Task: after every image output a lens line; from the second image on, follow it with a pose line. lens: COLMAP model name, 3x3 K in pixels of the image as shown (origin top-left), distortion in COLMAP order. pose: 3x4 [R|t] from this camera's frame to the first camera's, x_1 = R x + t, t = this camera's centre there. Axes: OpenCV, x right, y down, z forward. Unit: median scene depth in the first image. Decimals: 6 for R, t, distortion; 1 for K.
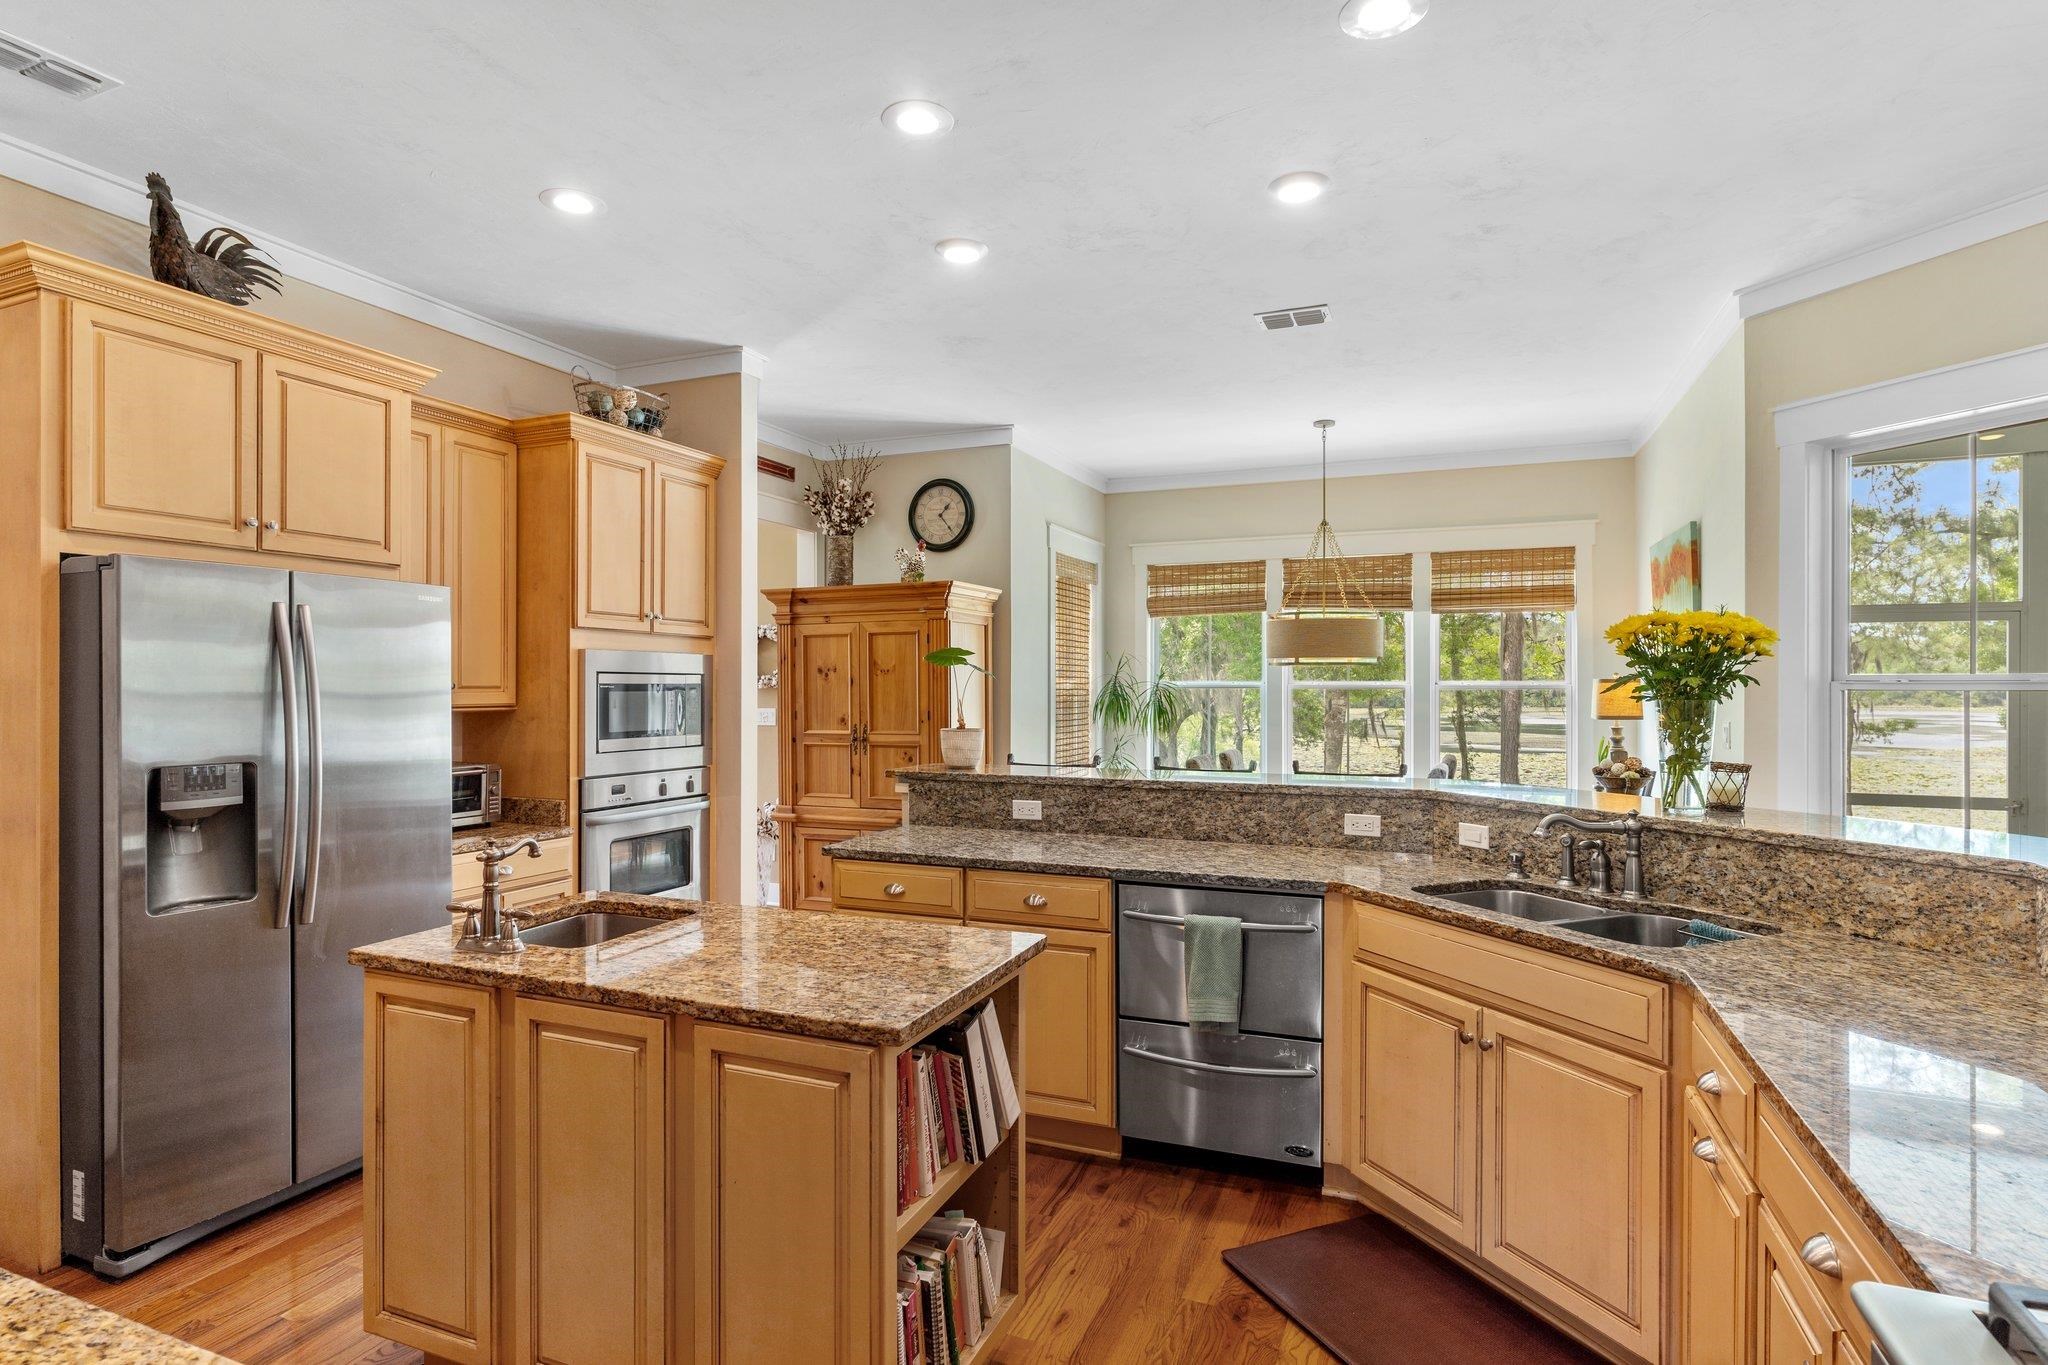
lens RADIAL K [[1051.5, 0, 1022.6], [0, 1051.5, 684.7], [0, 0, 1]] dist [-0.005537, -0.000163]
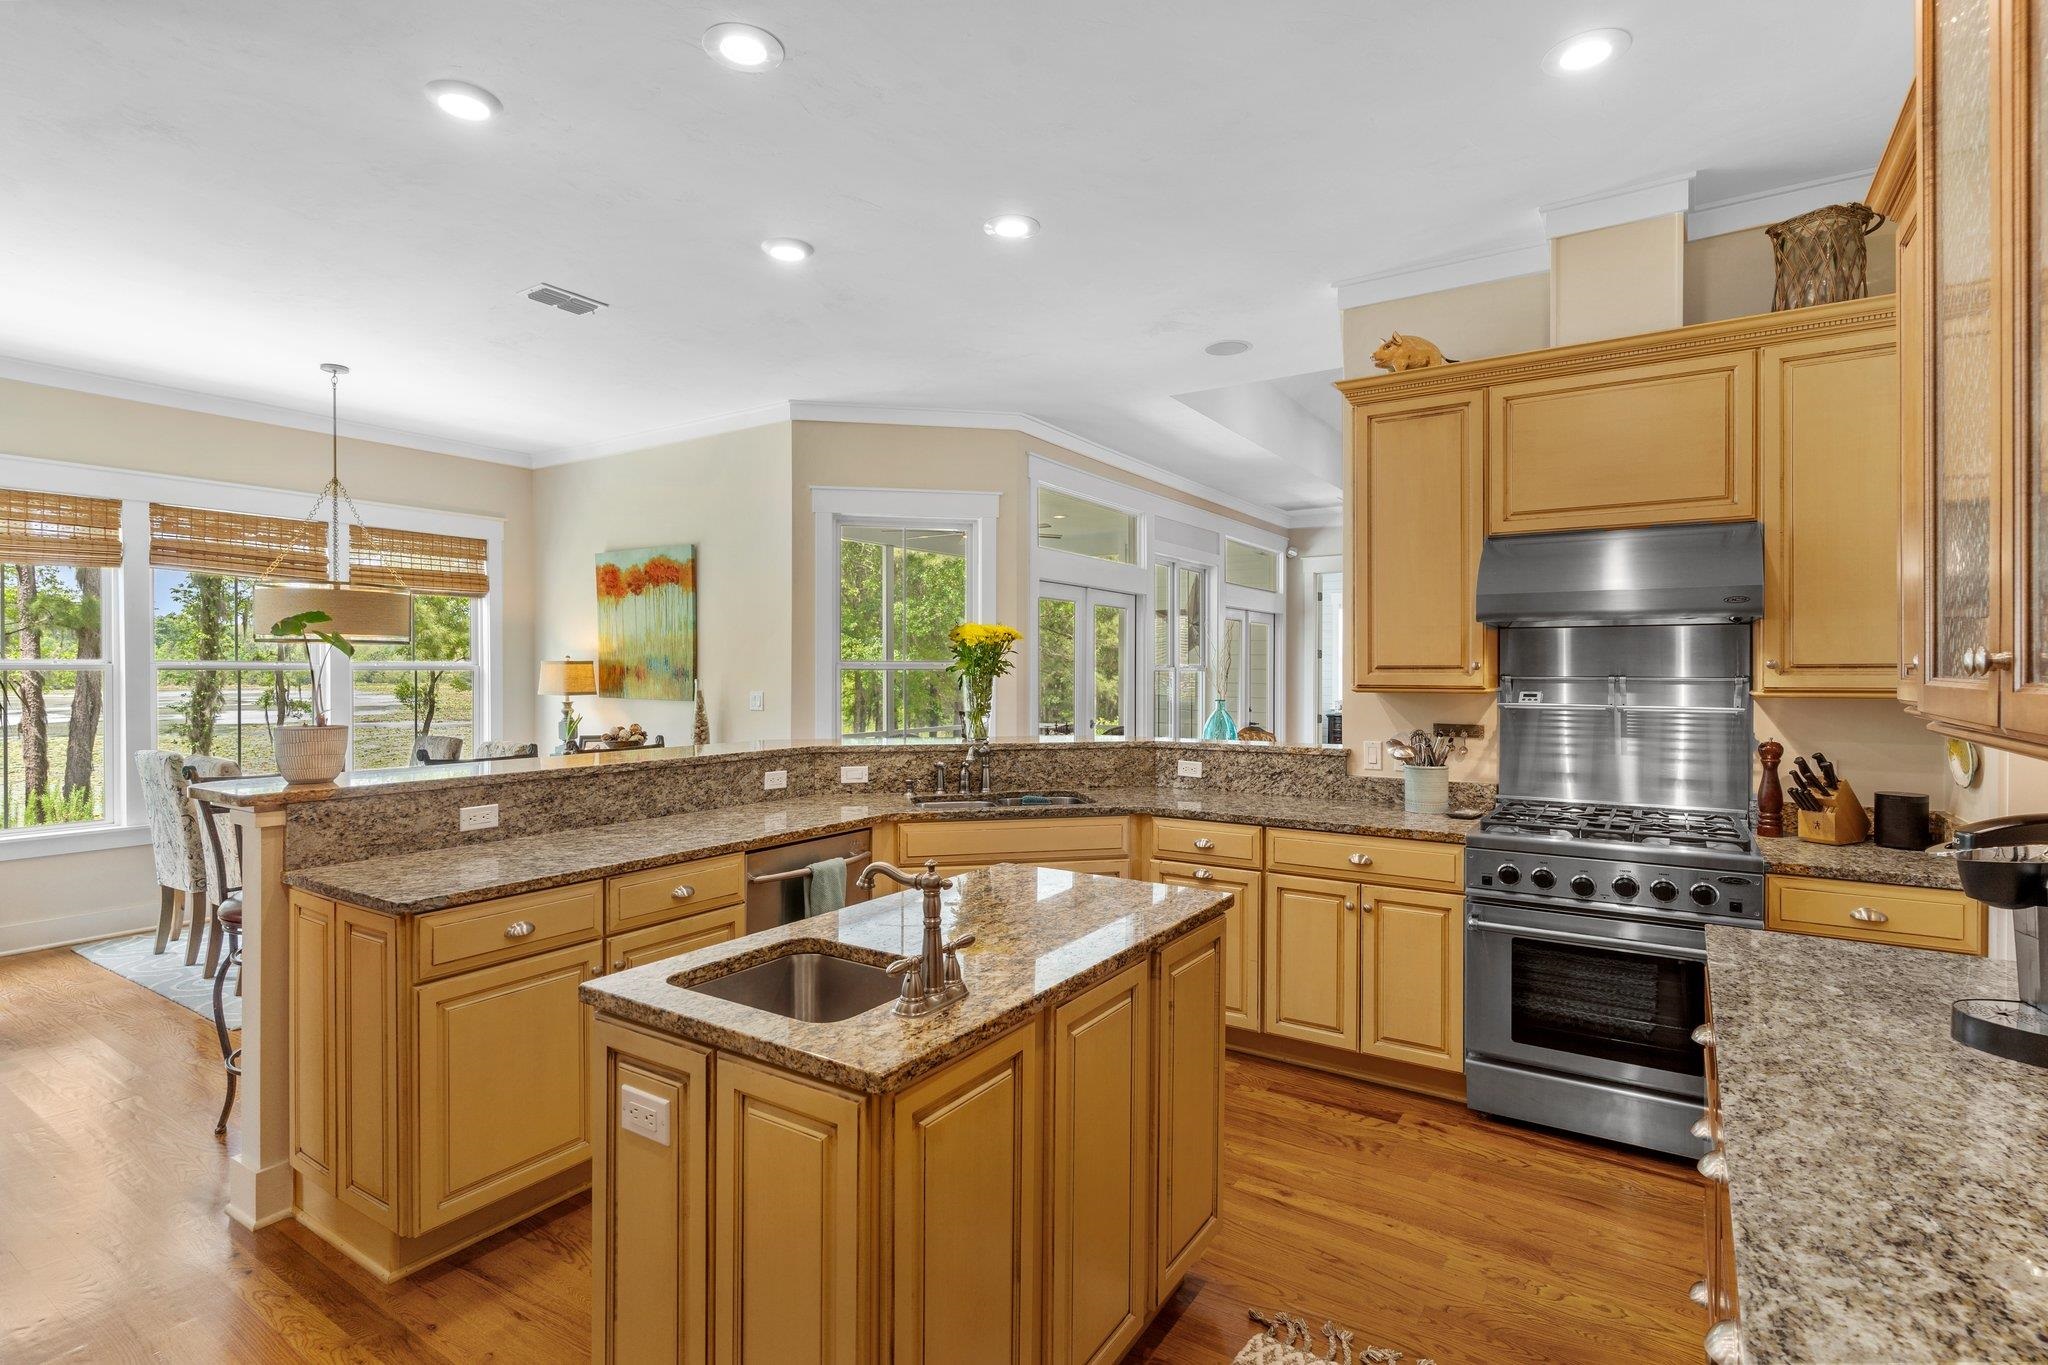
lens RADIAL K [[987.7, 0, 1026.7], [0, 987.7, 671.9], [0, 0, 1]] dist [-0.001248, -0.000860]
pose [[0.187894, -0.002920, 0.982185, -0.680328], [-0.002344, 0.999991, 0.003422, 0.002540], [-0.982186, -0.002946, 0.187886, 0.446979]]
